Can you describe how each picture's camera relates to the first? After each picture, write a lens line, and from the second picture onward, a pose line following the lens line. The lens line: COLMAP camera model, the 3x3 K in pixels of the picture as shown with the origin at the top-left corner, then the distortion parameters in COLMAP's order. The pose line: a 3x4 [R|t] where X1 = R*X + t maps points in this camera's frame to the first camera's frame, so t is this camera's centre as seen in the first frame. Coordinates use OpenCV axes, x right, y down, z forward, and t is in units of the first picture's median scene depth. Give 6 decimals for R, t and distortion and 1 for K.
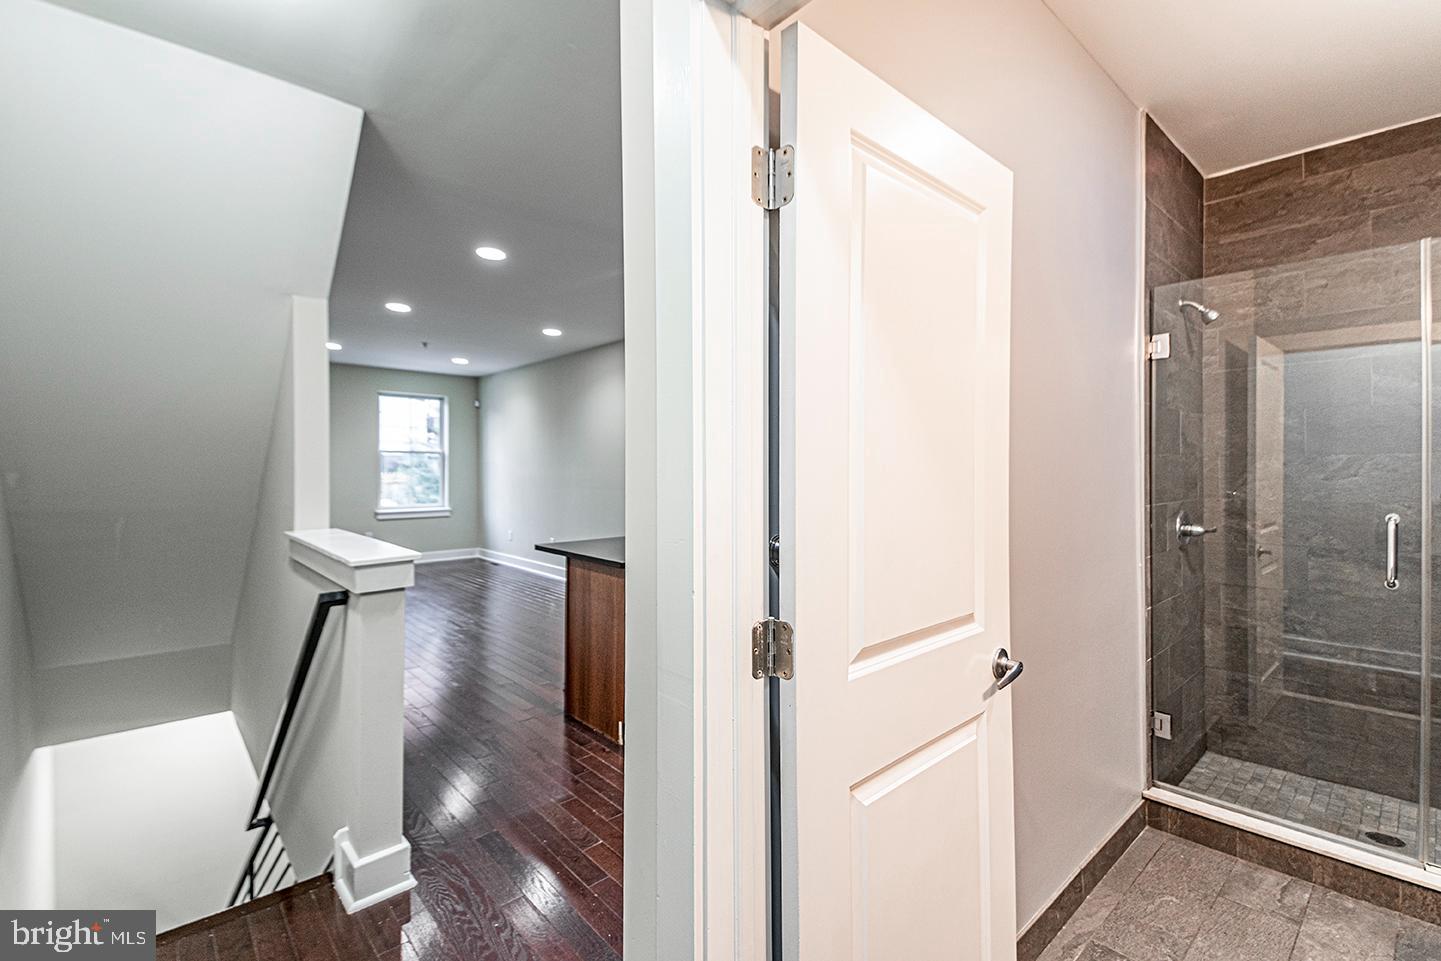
lens RADIAL K [[640.9, 0, 719.4], [0, 640.9, 471.6], [0, 0, 1]] dist [0.069141, -0.033484]
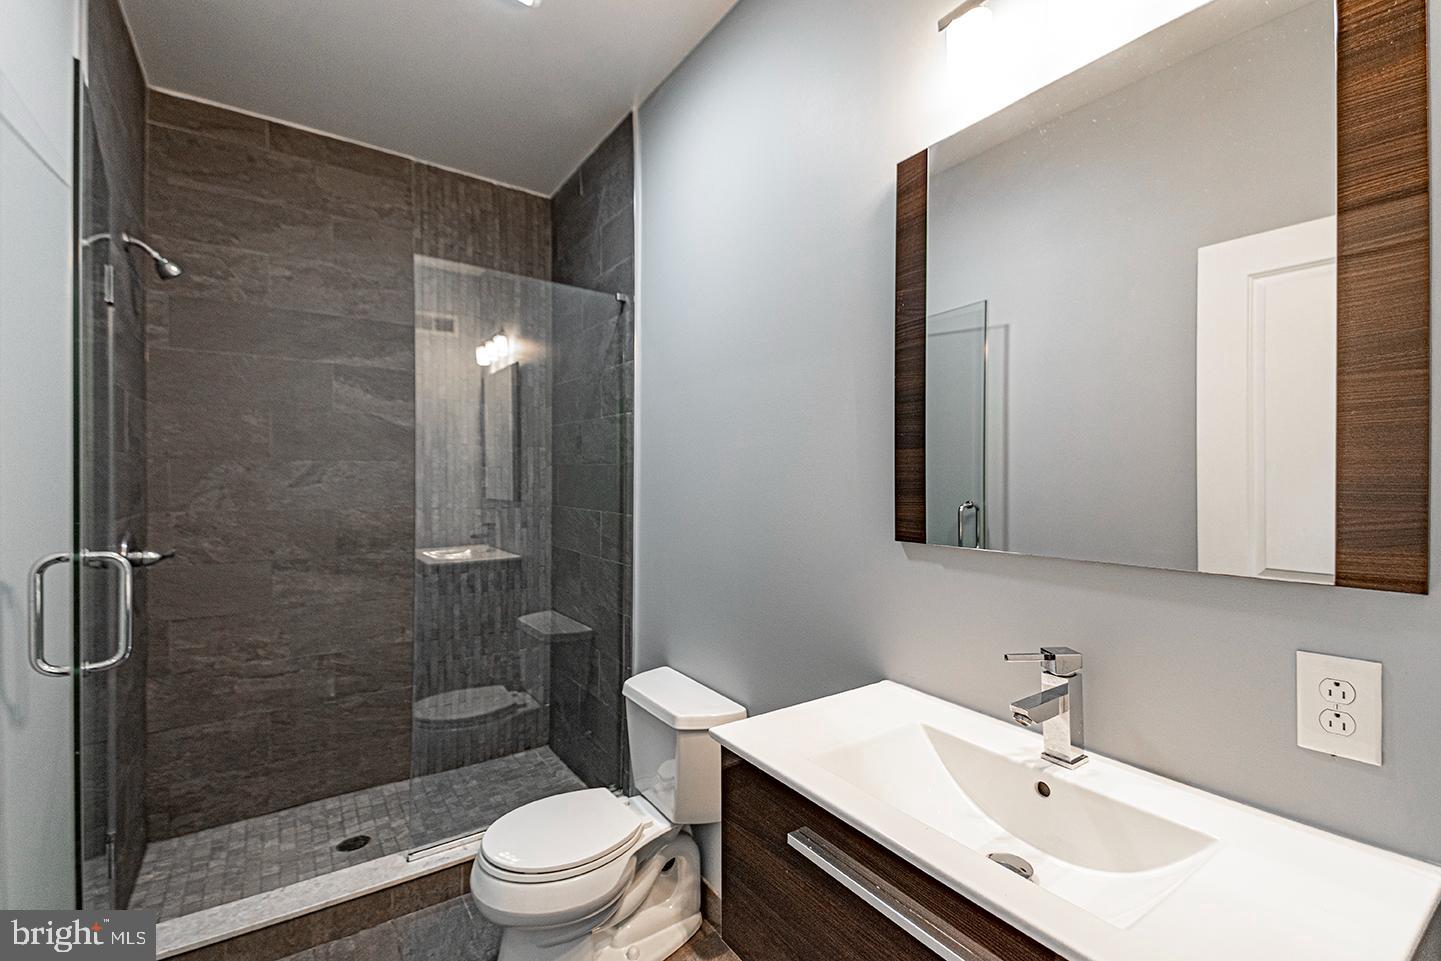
lens RADIAL K [[629.9, 0, 721.3], [0, 629.9, 485.3], [0, 0, 1]] dist [0.063965, -0.031937]
pose [[0.131413, -0.006018, 0.991309, 0.091794], [-0.004454, 0.999968, 0.006661, 0.001560], [-0.991318, -0.005290, 0.131382, 0.274274]]
